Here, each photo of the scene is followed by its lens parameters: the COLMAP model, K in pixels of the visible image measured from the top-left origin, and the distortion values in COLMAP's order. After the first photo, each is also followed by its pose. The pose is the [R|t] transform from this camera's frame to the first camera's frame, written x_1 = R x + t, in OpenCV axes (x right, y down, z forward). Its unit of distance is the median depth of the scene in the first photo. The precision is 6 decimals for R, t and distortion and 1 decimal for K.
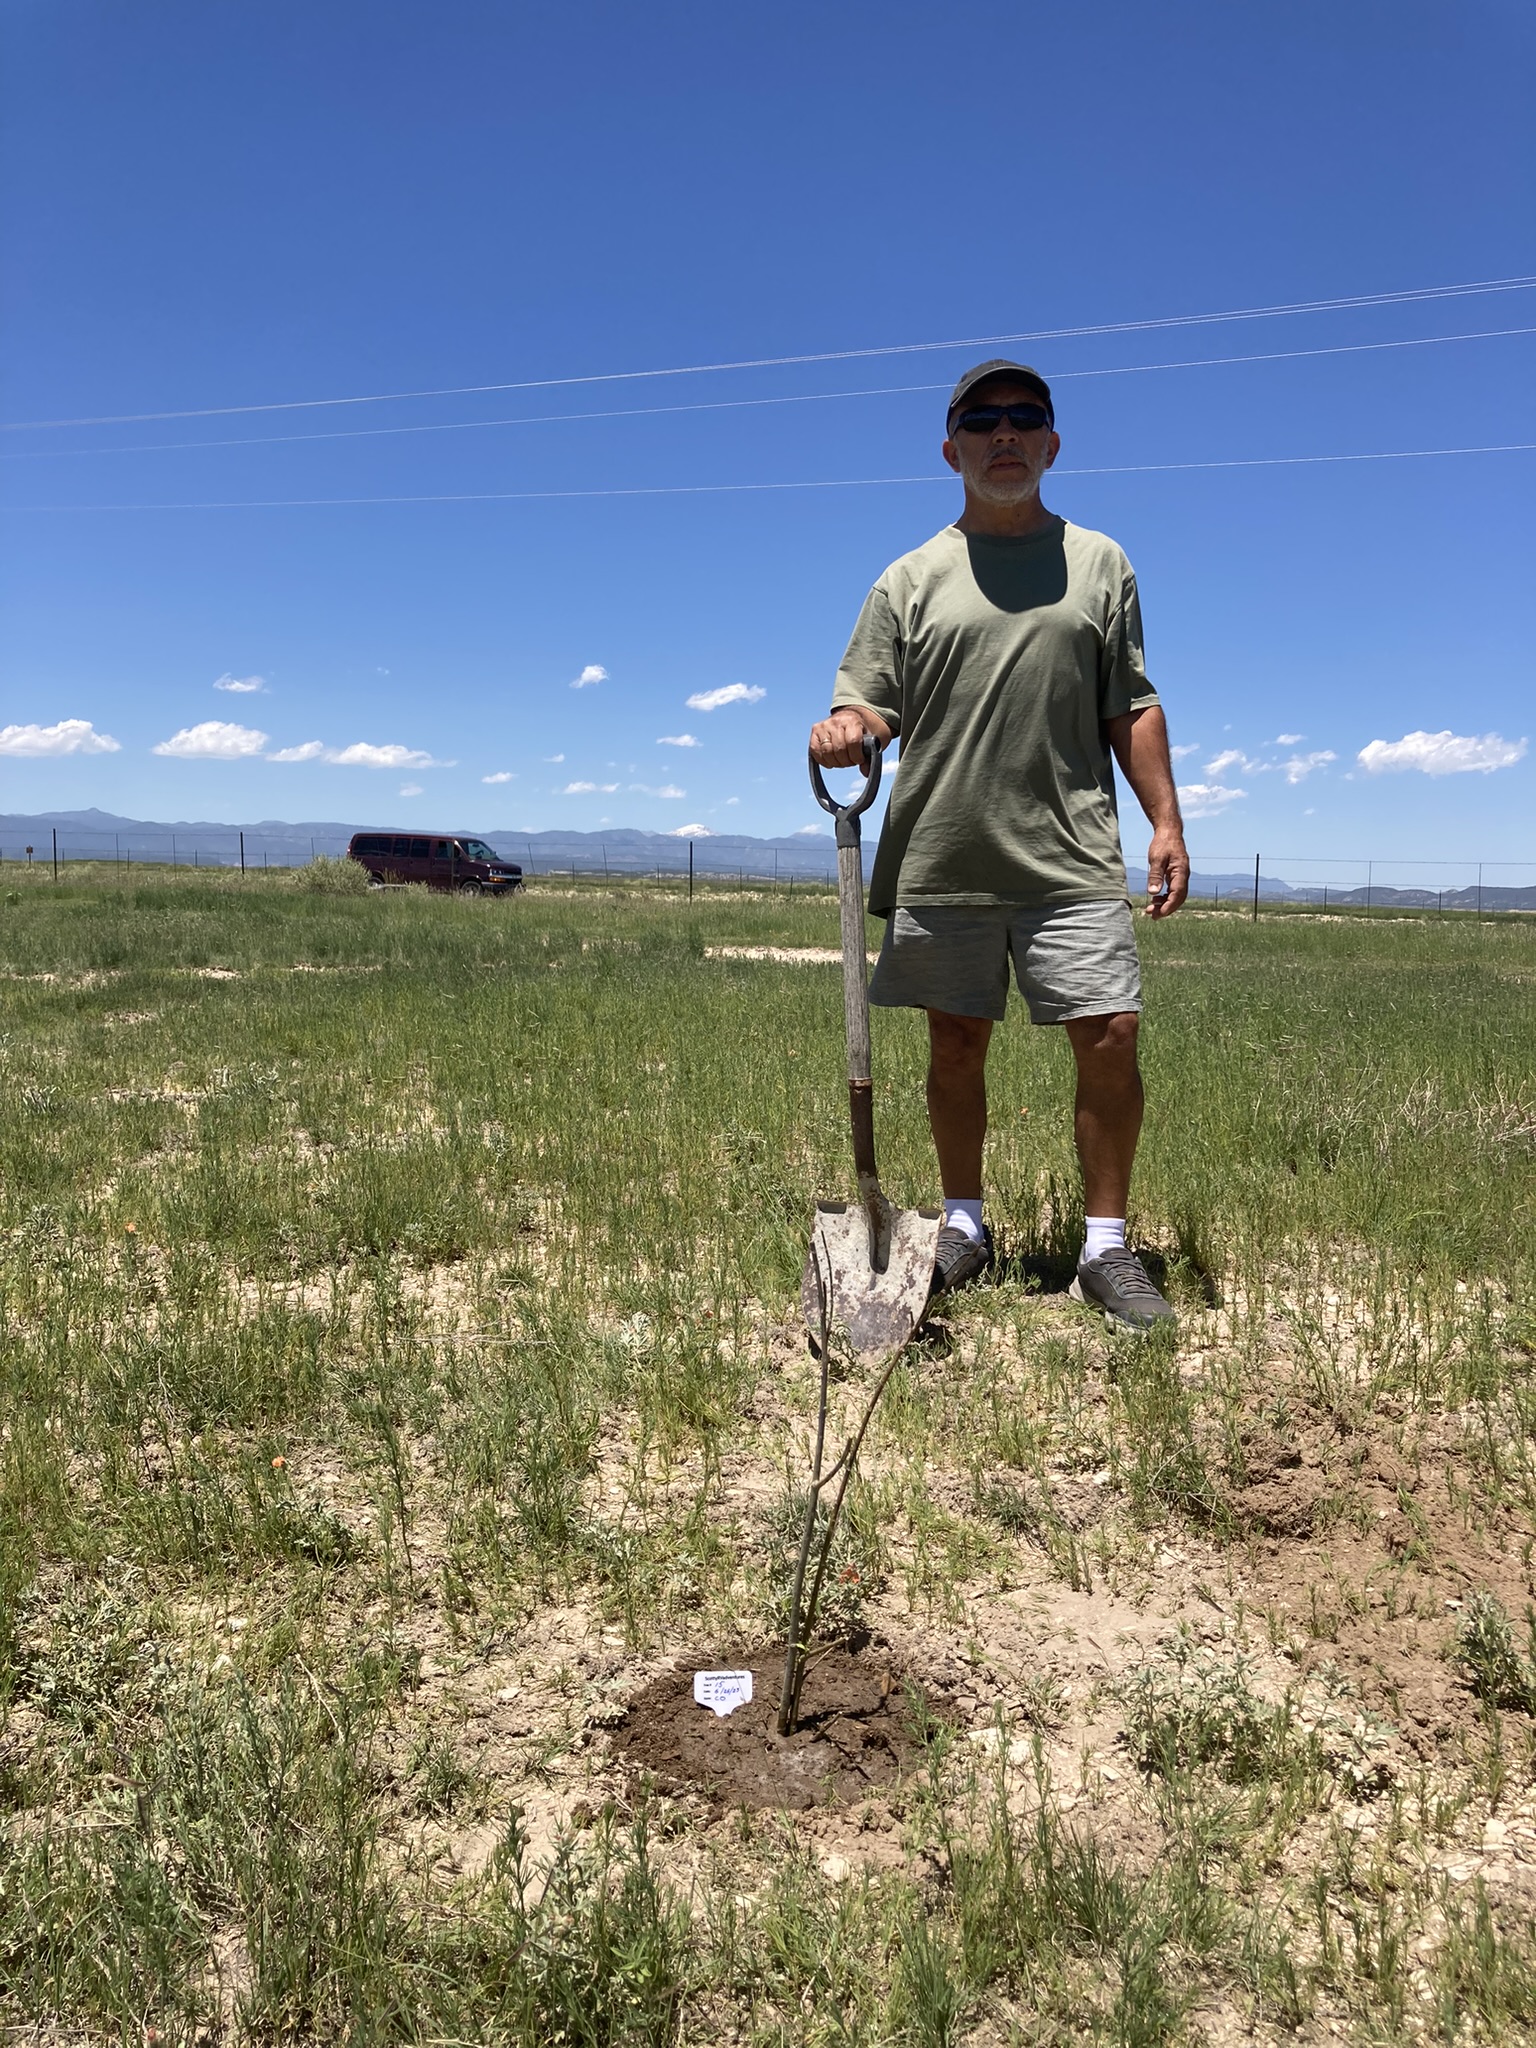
lens RADIAL K [[1697.8, 0, 768.0], [0, 1697.8, 1024.0], [0, 0, 1]] dist [0.060806, -0.089089]
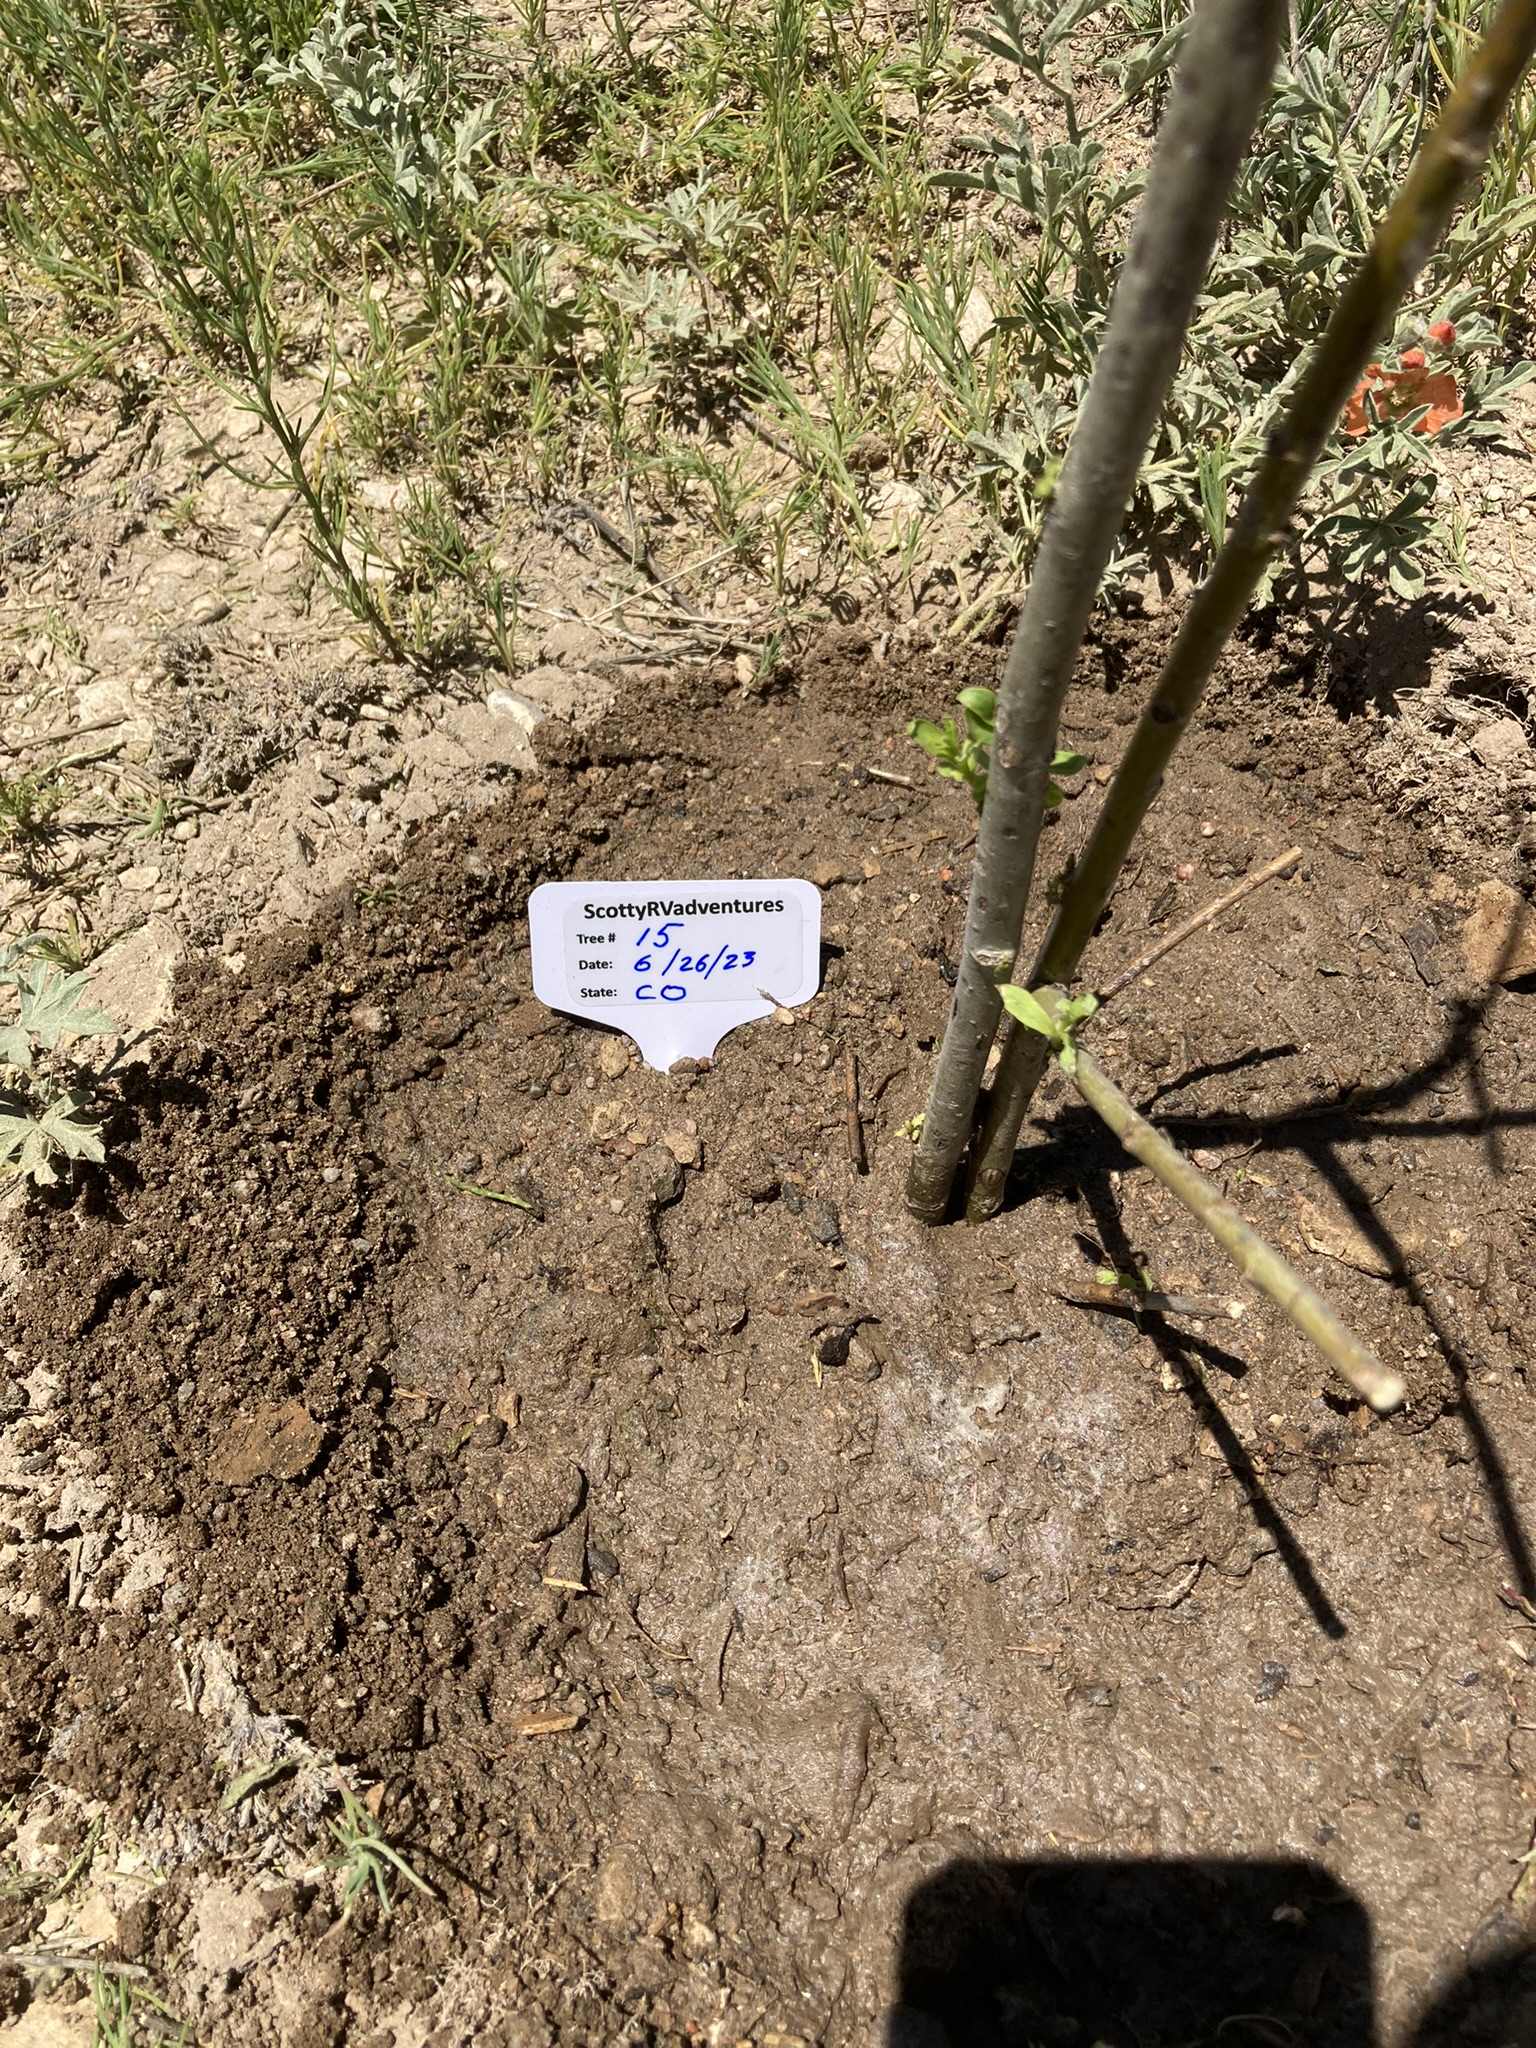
lens RADIAL K [[1697.8, 0, 768.0], [0, 1697.8, 1024.0], [0, 0, 1]] dist [0.060806, -0.089089]
pose [[0.976103, 0.126501, -0.176696, 0.021849], [0.044016, 0.681158, 0.730813, 0.243162], [0.212806, -0.721125, 0.659312, 0.854948]]
